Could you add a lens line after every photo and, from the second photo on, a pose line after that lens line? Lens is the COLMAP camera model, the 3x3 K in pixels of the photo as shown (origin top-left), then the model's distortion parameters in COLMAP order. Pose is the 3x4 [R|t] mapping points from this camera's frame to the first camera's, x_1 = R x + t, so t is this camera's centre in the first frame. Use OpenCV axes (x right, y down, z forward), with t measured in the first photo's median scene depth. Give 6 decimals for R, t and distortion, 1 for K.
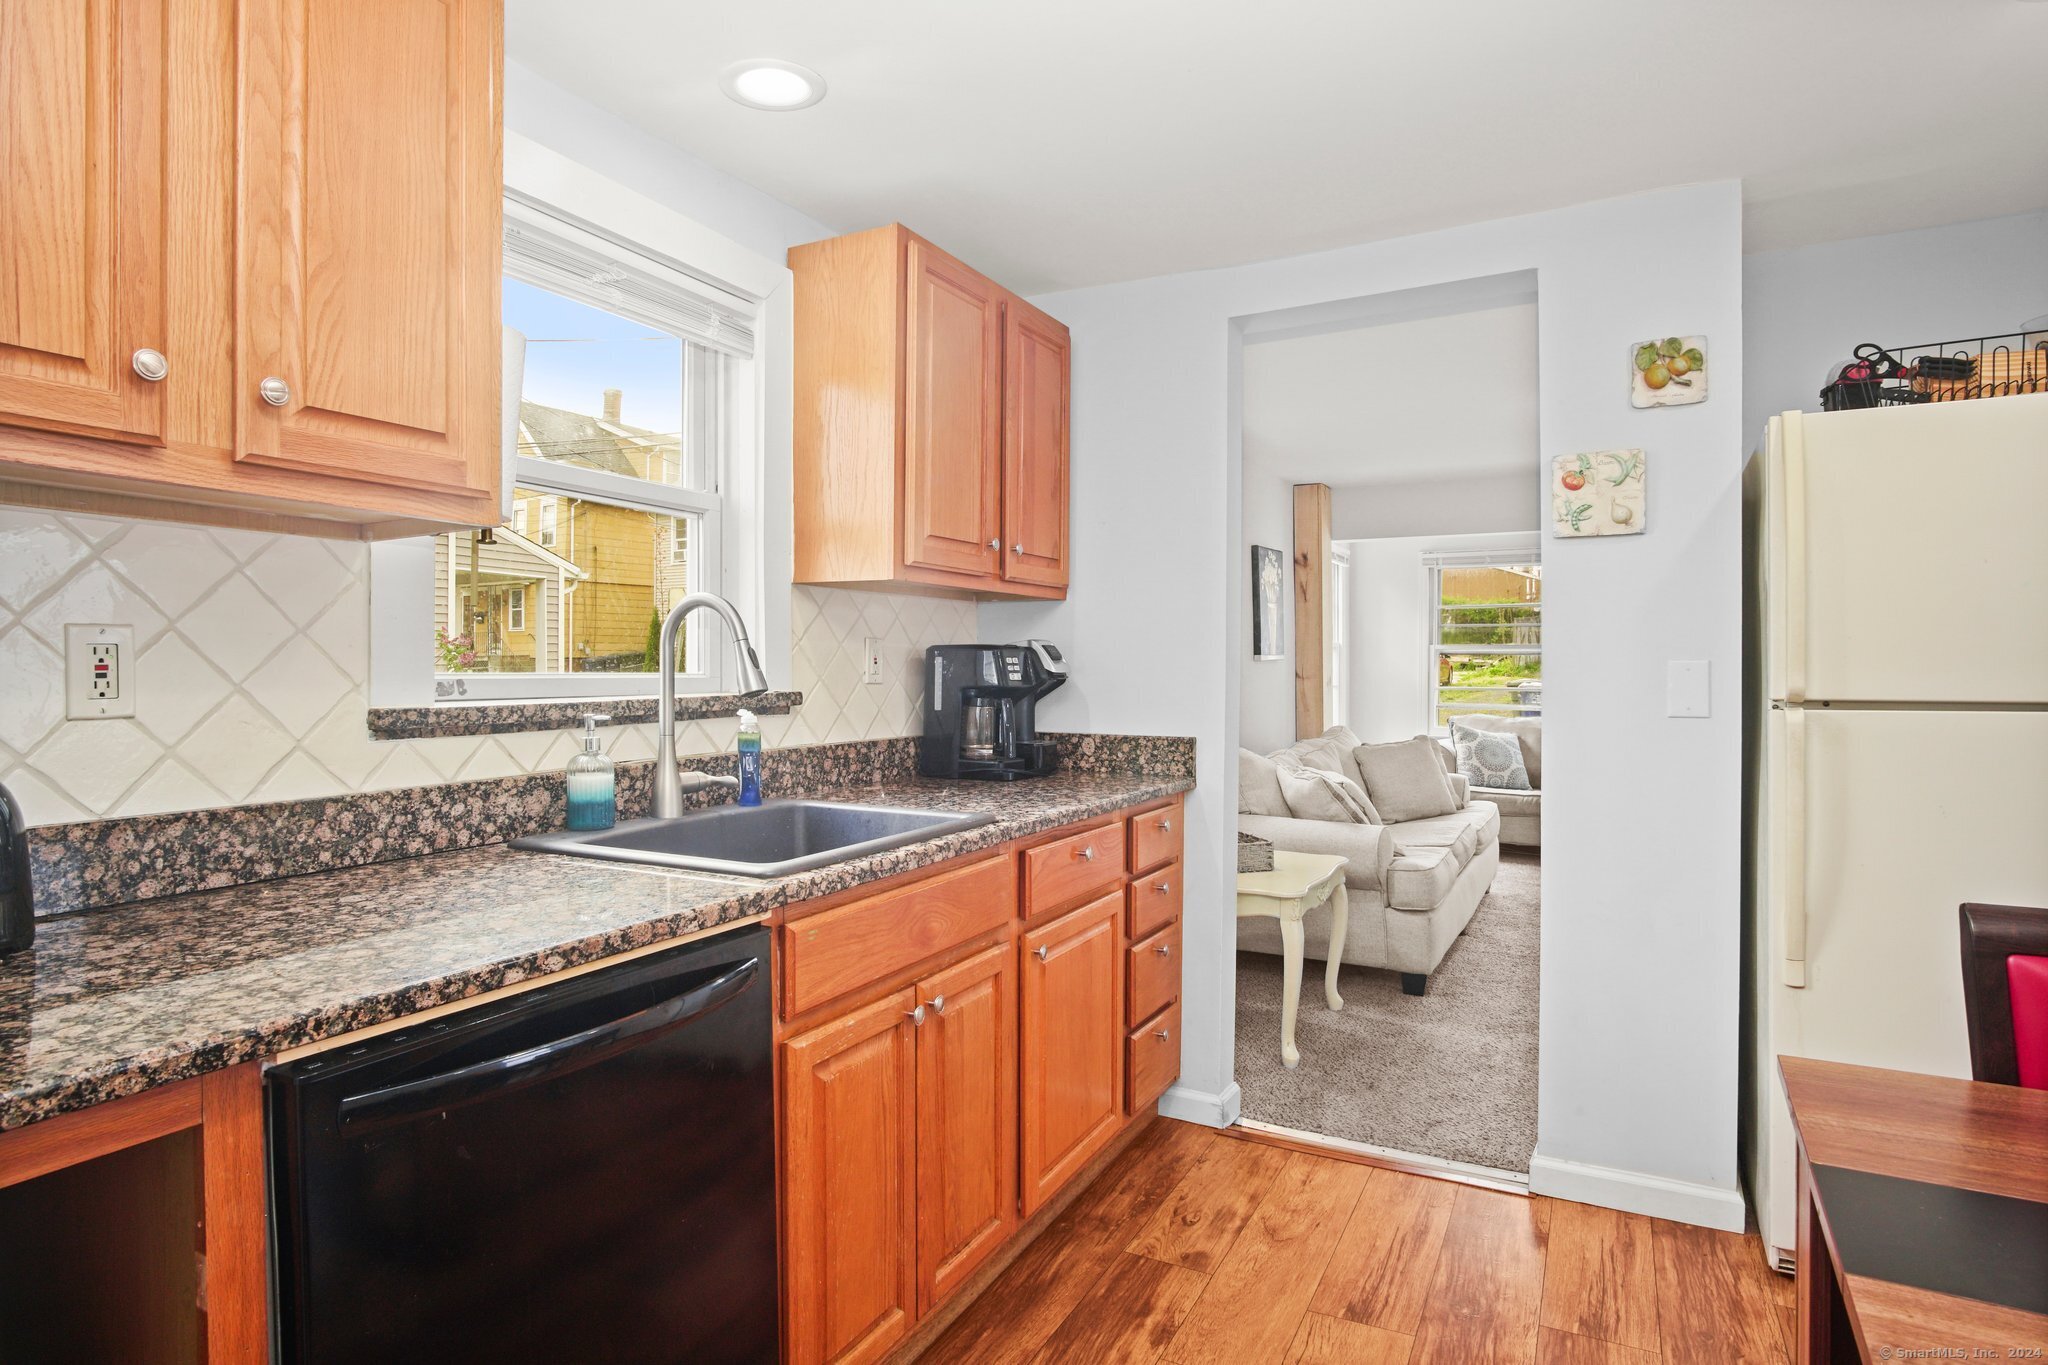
lens RADIAL K [[1130.9, 0, 985.1], [0, 1130.9, 666.4], [0, 0, 1]] dist [-0.027005, 0.001774]
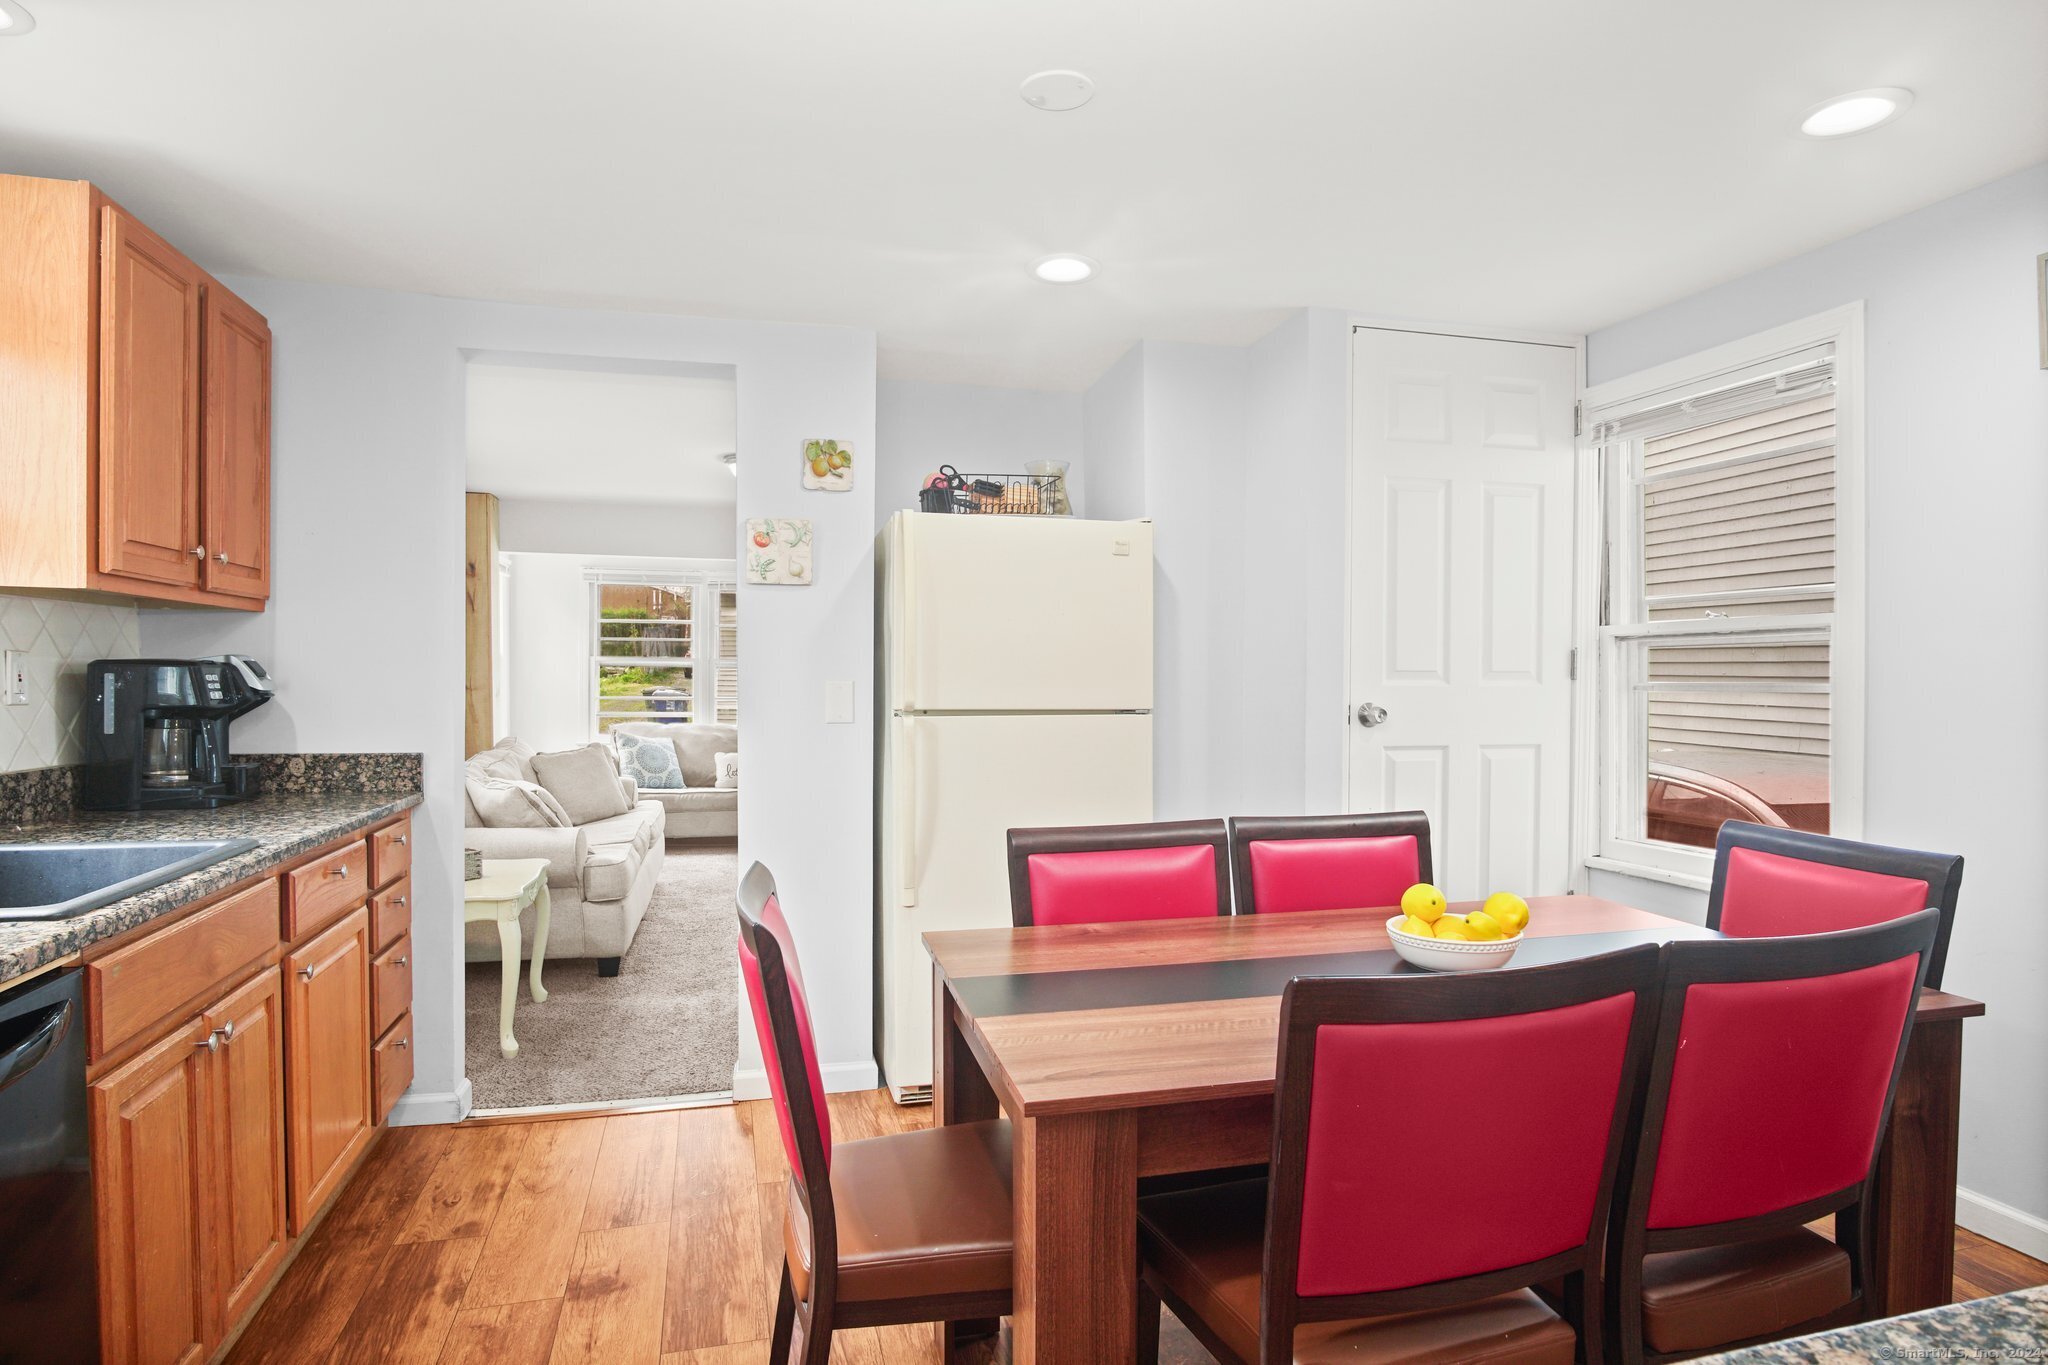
lens RADIAL K [[1130.9, 0, 1037.6], [0, 1130.9, 700.2], [0, 0, 1]] dist [-0.027005, 0.001774]
pose [[0.712678, -0.009852, 0.701422, -0.155794], [-0.006990, 0.999752, 0.021145, -0.012547], [-0.701457, -0.019973, 0.712432, -0.139219]]
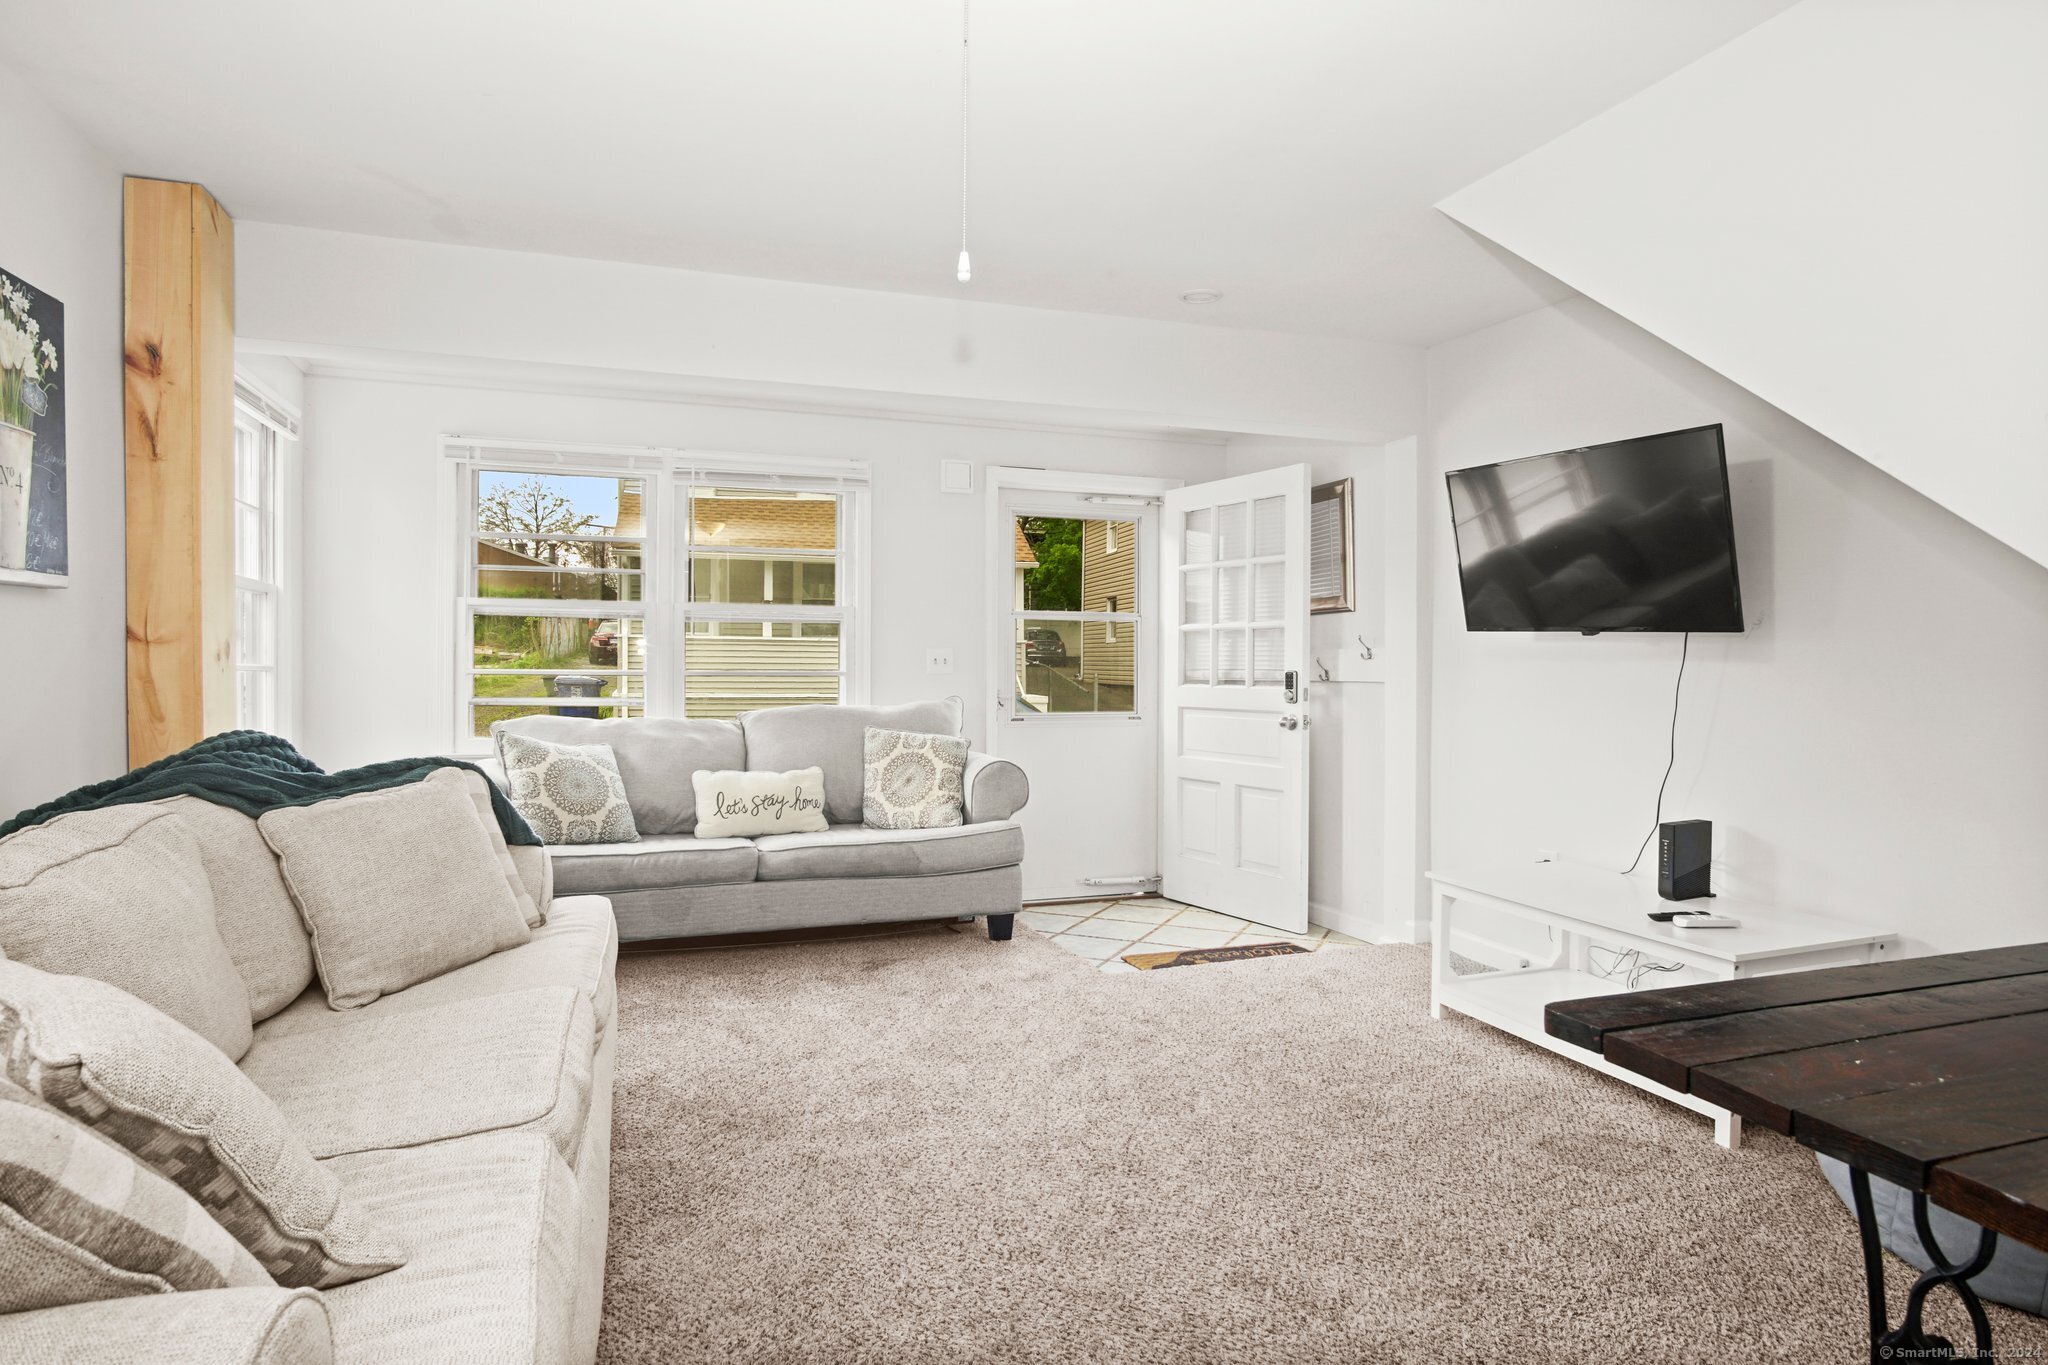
lens RADIAL K [[1130.9, 0, 1027.9], [0, 1130.9, 671.7], [0, 0, 1]] dist [-0.027005, 0.001774]
pose [[0.659719, -0.004720, 0.751498, 0.532795], [-0.002438, 0.999962, 0.008421, 0.047455], [-0.751509, -0.007388, 0.659682, 1.379933]]
